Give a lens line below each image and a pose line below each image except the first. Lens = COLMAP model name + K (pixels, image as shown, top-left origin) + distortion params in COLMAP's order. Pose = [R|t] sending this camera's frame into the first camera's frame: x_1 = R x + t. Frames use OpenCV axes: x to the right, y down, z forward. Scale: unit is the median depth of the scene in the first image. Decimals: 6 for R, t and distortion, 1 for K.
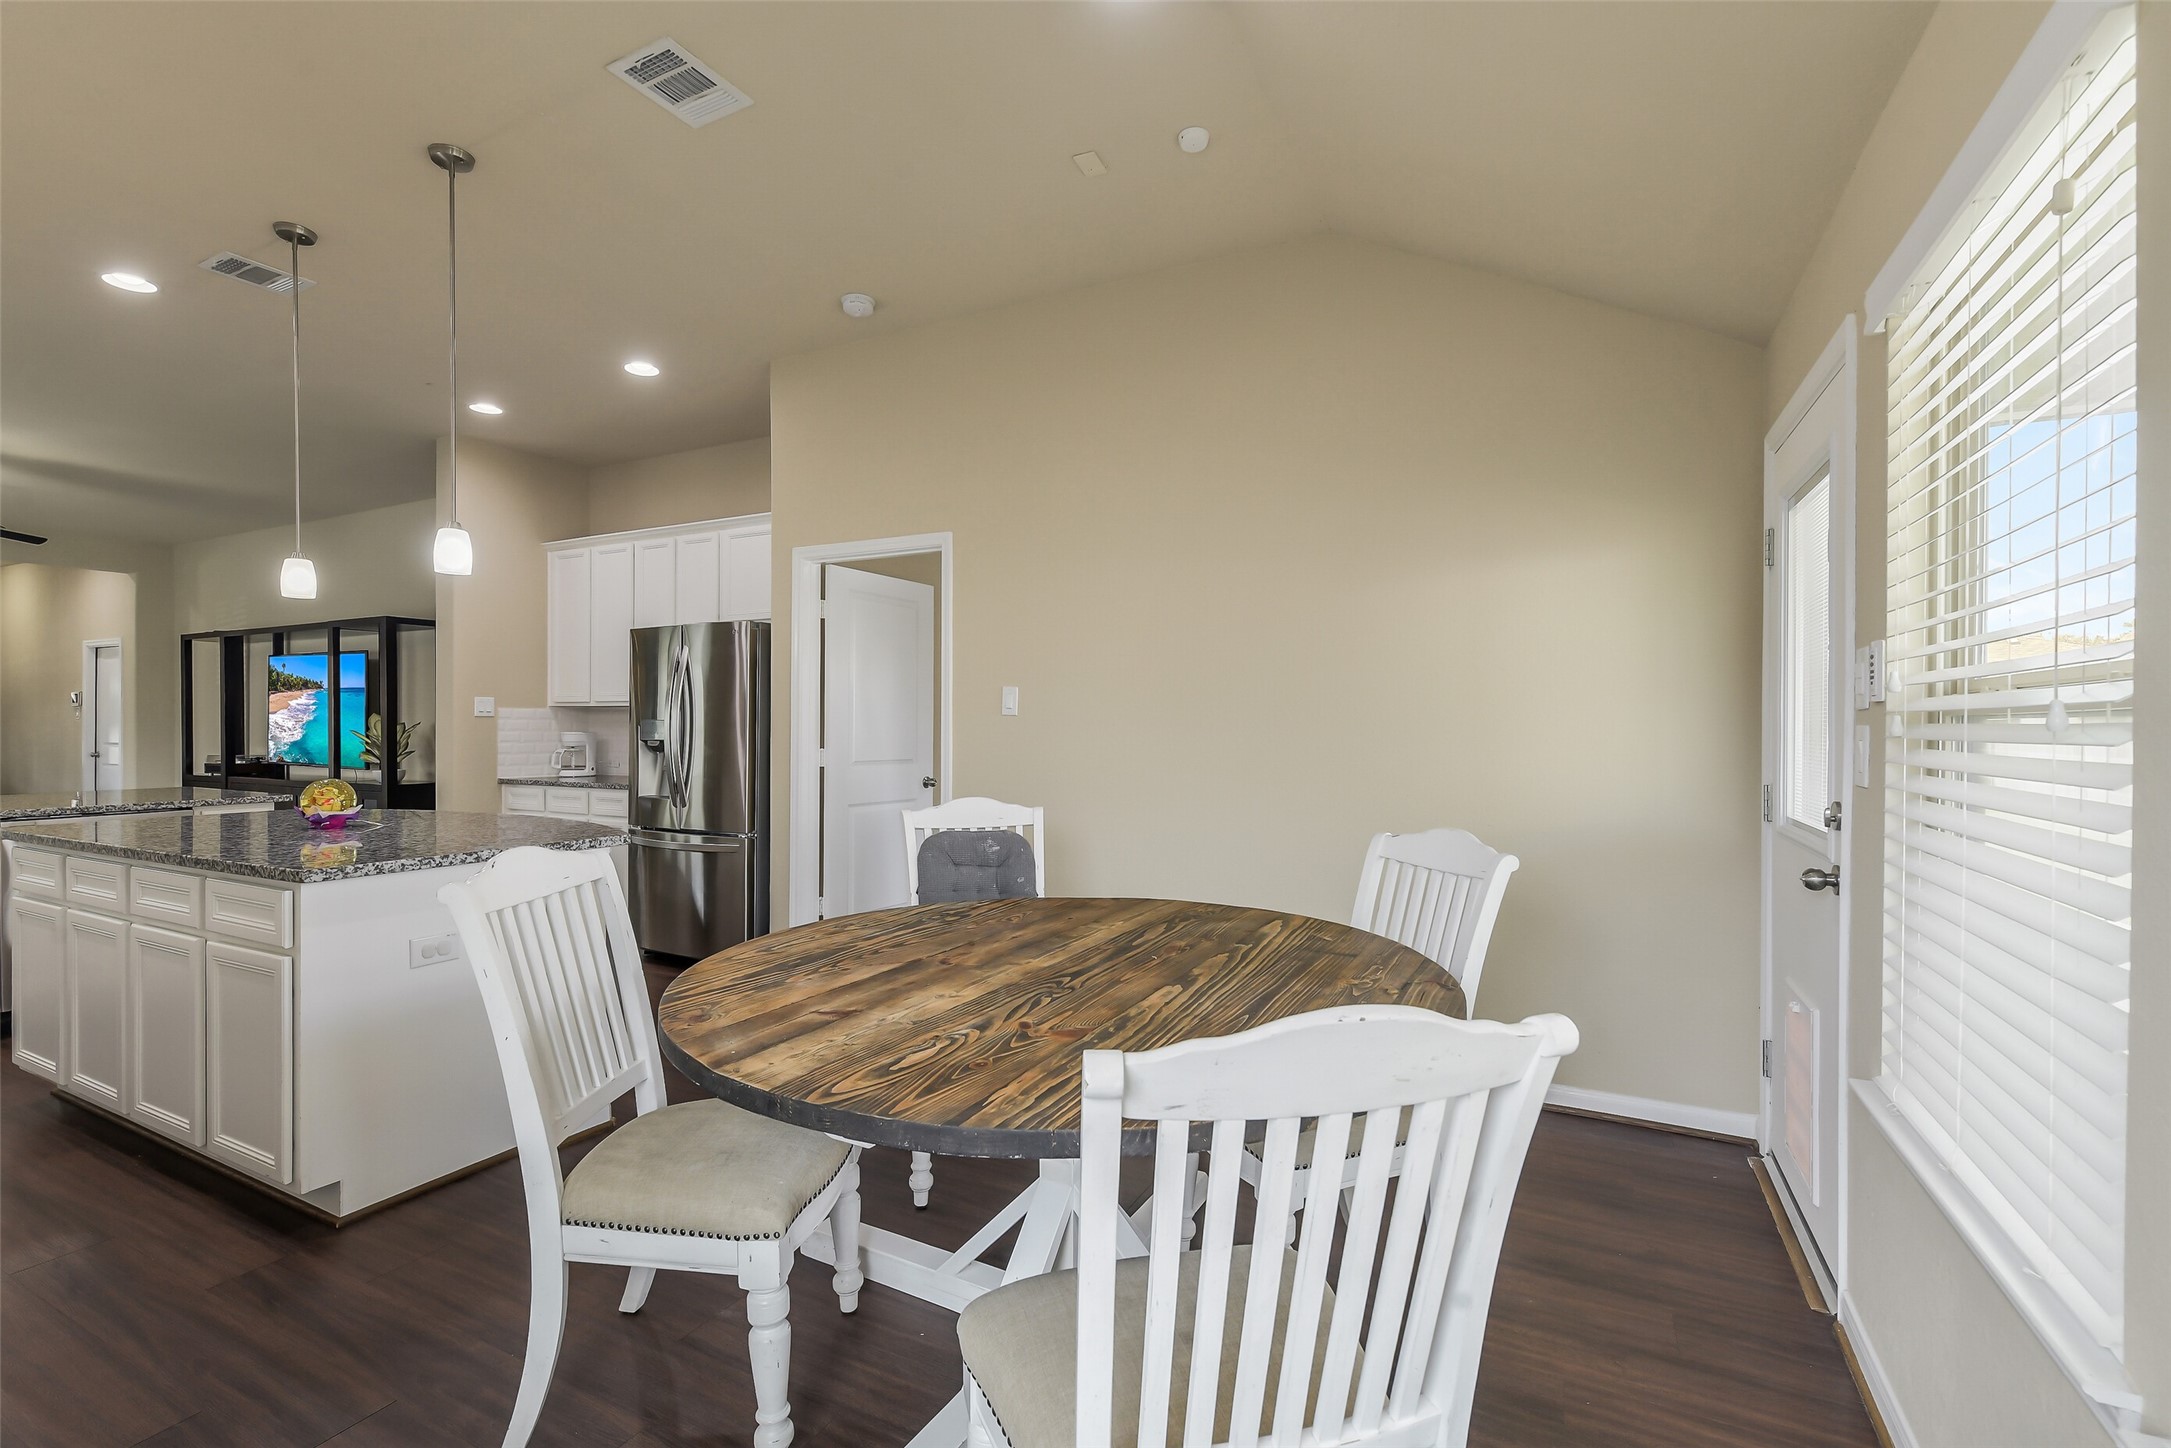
lens RADIAL K [[946.5, 0, 1095.9], [0, 946.5, 732.6], [0, 0, 1]] dist [0.004480, -0.002372]
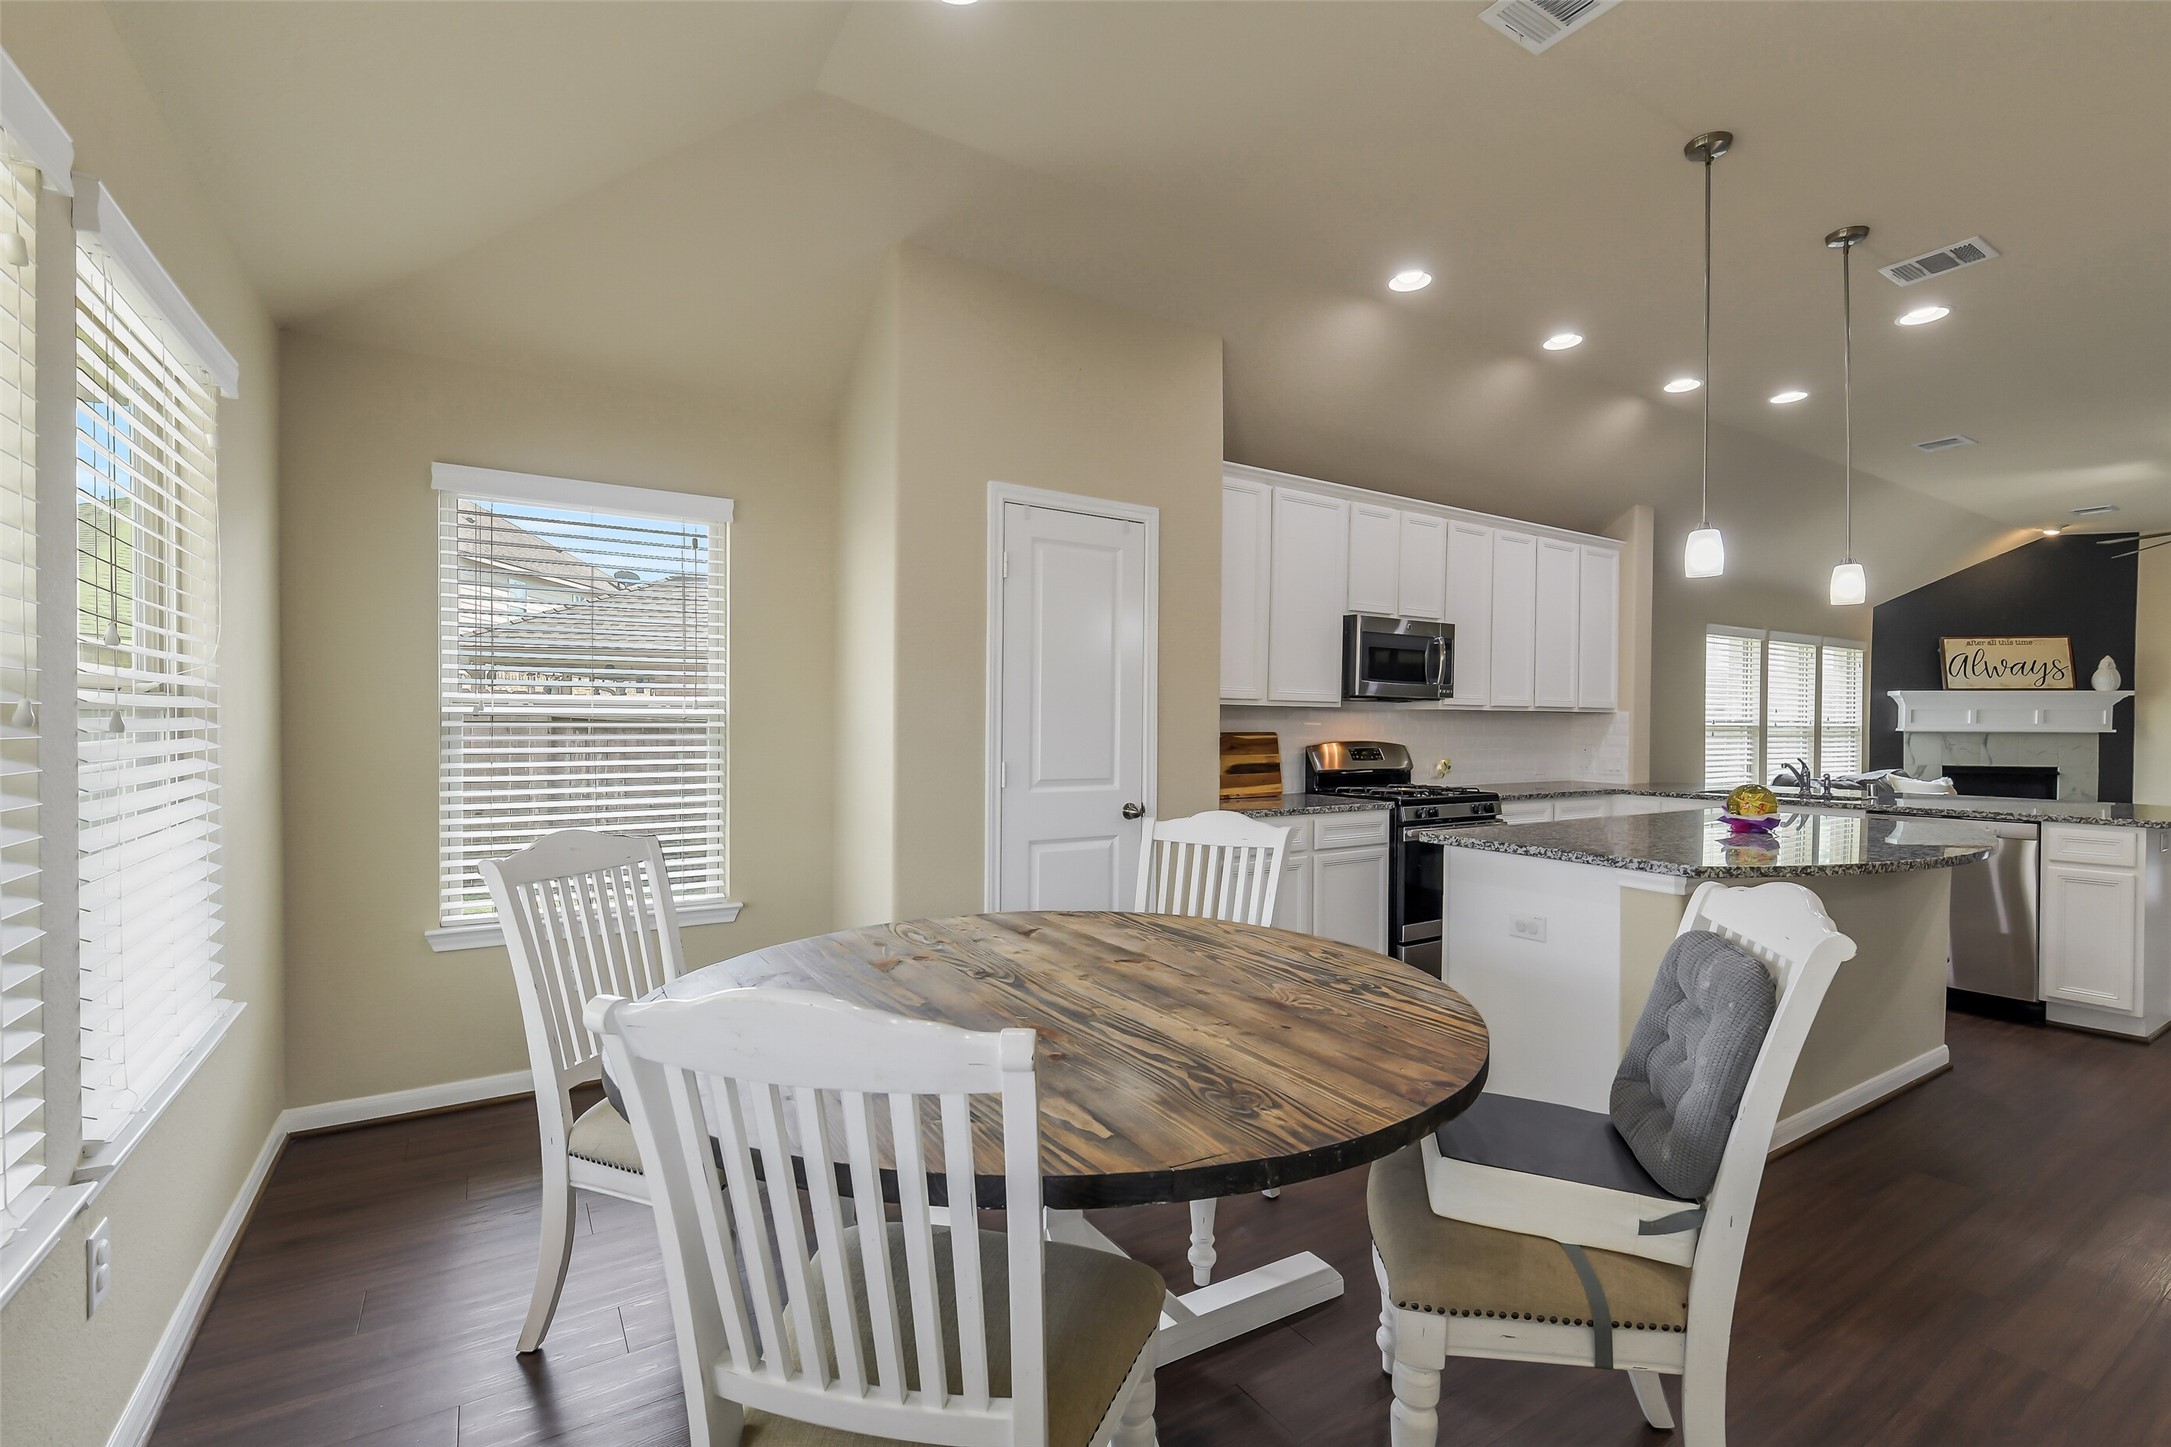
lens RADIAL K [[946.5, 0, 1096.8], [0, 946.5, 729.4], [0, 0, 1]] dist [0.004480, -0.002372]
pose [[-0.521319, -0.001137, -0.853361, 0.561744], [-0.011642, 0.999916, 0.005780, -0.011874], [0.853282, 0.012948, -0.521289, 1.147427]]
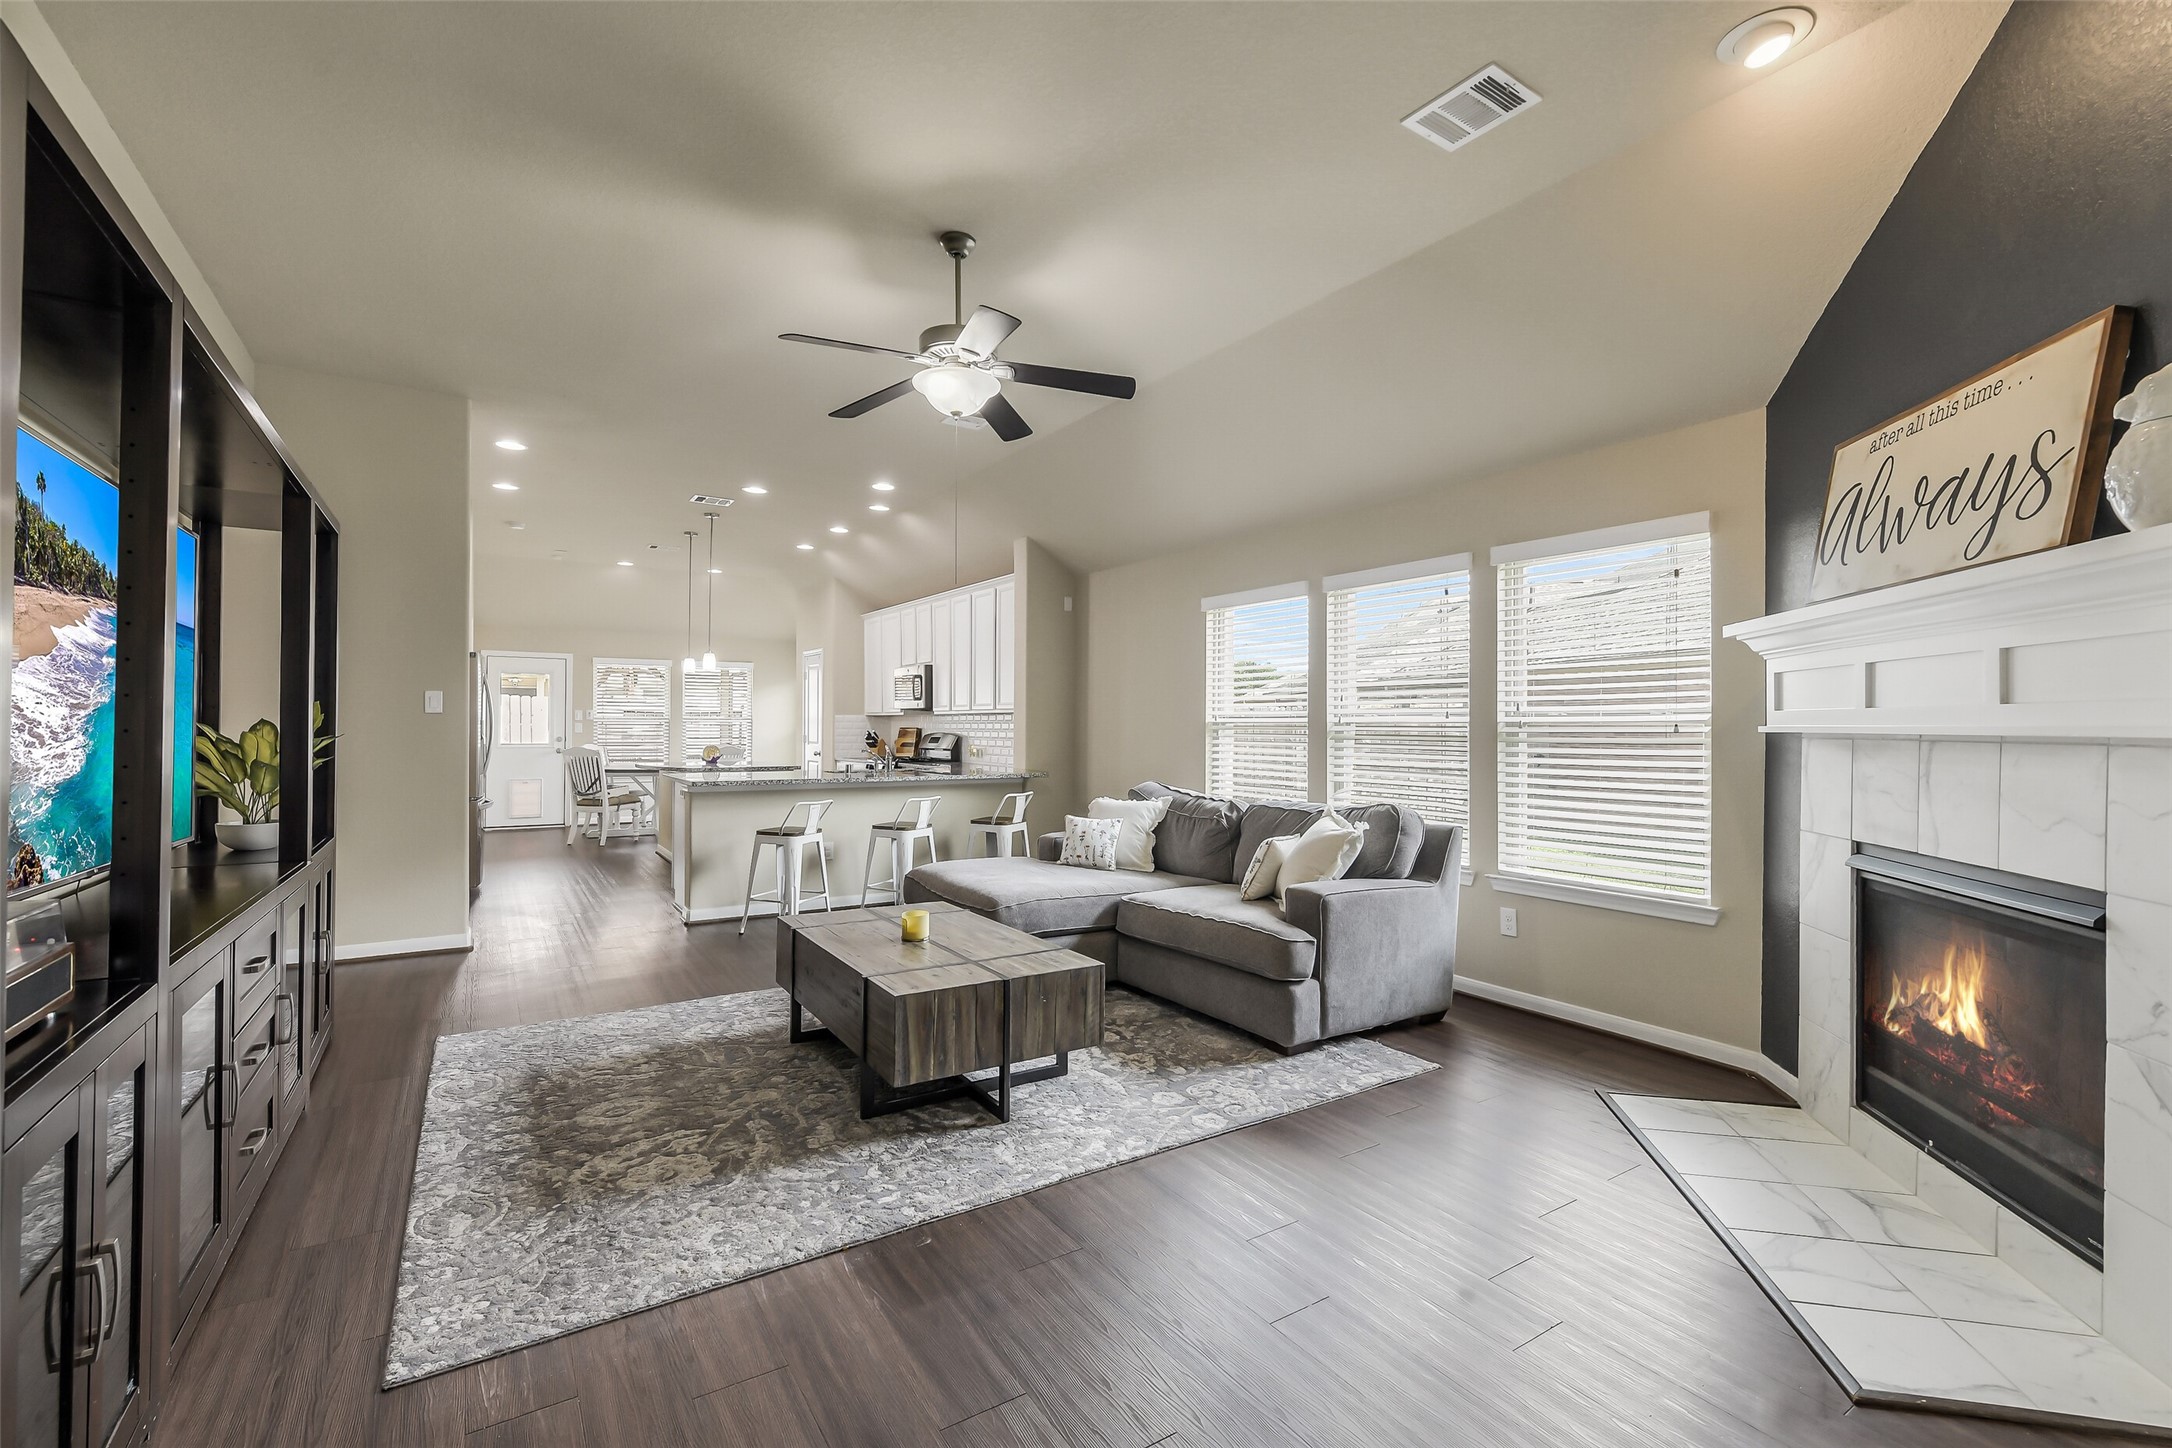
lens RADIAL K [[947.0, 0, 1099.8], [0, 947.0, 729.5], [0, 0, 1]] dist [0.004480, -0.002372]
pose [[-0.862584, -0.010098, 0.505814, -3.817710], [-0.006180, 0.999937, 0.009423, -0.032627], [-0.505877, 0.005002, -0.862591, 3.386998]]
